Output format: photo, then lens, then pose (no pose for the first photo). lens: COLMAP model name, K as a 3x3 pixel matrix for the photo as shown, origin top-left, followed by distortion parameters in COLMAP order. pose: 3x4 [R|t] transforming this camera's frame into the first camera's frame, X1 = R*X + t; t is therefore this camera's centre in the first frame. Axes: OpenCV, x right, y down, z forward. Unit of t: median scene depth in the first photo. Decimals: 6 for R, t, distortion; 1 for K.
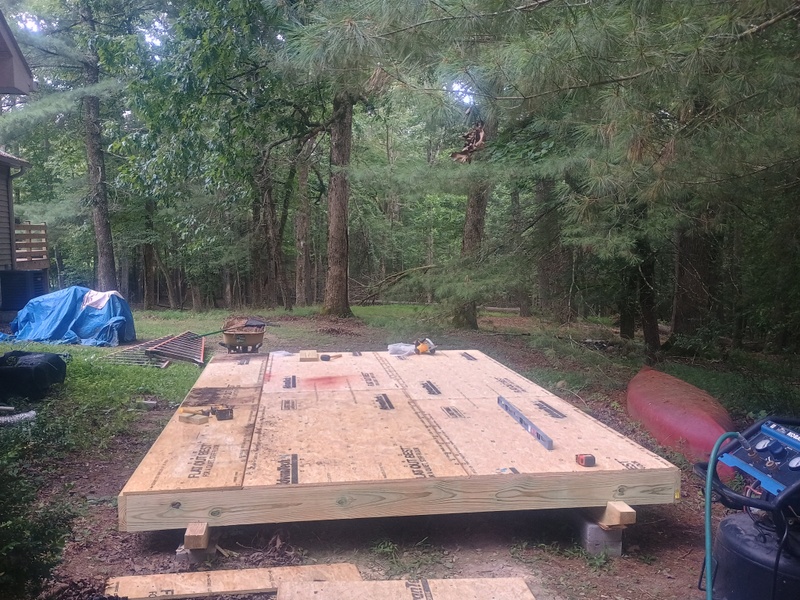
lens RADIAL K [[691.3, 0, 382.8], [0, 691.3, 300.8], [0, 0, 1]] dist [0.061262, -0.107346]
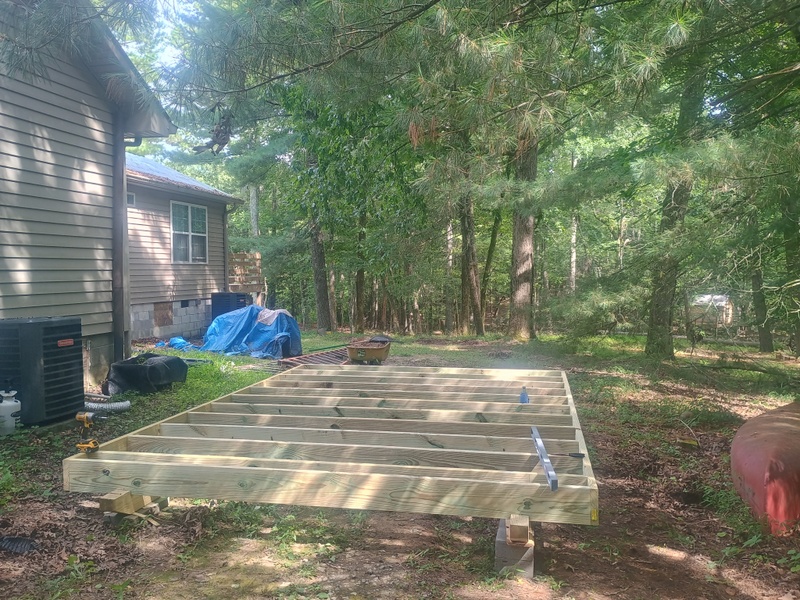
lens RADIAL K [[693.9, 0, 400.0], [0, 693.9, 300.0], [0, 0, 1]] dist [0.016264, 0.004371]
pose [[0.942529, 0.004631, -0.334091, 0.333676], [-0.020136, 0.998874, -0.042961, 0.030378], [0.333516, 0.047220, 0.941561, 0.041181]]
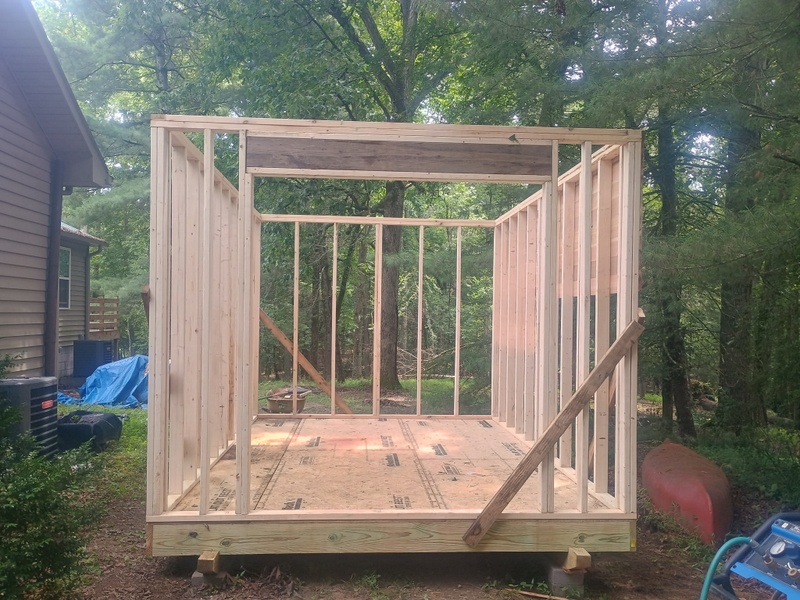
lens RADIAL K [[693.9, 0, 400.0], [0, 693.9, 300.0], [0, 0, 1]] dist [0.016264, 0.004371]
pose [[0.997569, 0.008423, -0.069176, 0.083642], [-0.015920, 0.993963, -0.108550, 0.010706], [0.067844, 0.109388, 0.991681, -0.125659]]
